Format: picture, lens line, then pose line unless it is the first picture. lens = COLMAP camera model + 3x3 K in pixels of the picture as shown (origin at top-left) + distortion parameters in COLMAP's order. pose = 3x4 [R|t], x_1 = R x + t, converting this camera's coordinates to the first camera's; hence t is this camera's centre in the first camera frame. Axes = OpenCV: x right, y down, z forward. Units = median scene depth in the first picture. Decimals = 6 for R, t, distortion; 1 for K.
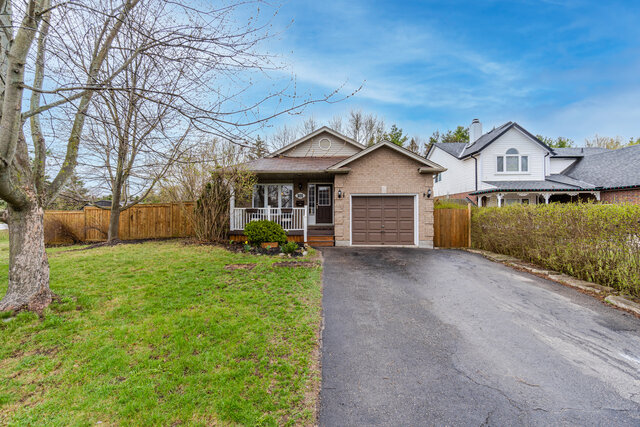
lens RADIAL K [[273.9, 0, 315.0], [0, 273.9, 211.6], [0, 0, 1]] dist [-0.005149, 0.000132]
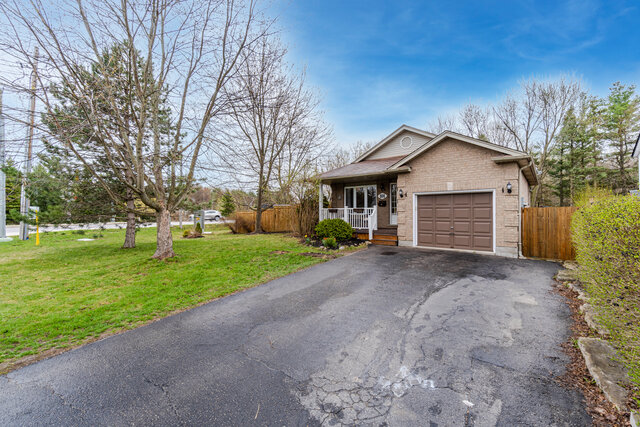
lens RADIAL K [[273.9, 0, 315.0], [0, 273.9, 211.6], [0, 0, 1]] dist [-0.005149, 0.000132]
pose [[0.785794, -0.003715, -0.618477, 0.449992], [0.005341, 0.999985, 0.000779, -0.001258], [0.618465, -0.003915, 0.785803, 0.026856]]
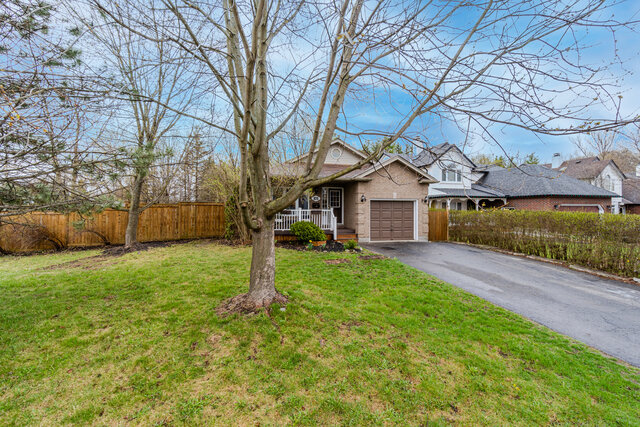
lens RADIAL K [[273.9, 0, 315.0], [0, 273.9, 211.6], [0, 0, 1]] dist [-0.005149, 0.000132]
pose [[0.951694, 0.002376, 0.307040, -0.464045], [-0.005303, 0.999948, 0.008702, -0.016953], [-0.307004, -0.009910, 0.951657, -0.067043]]
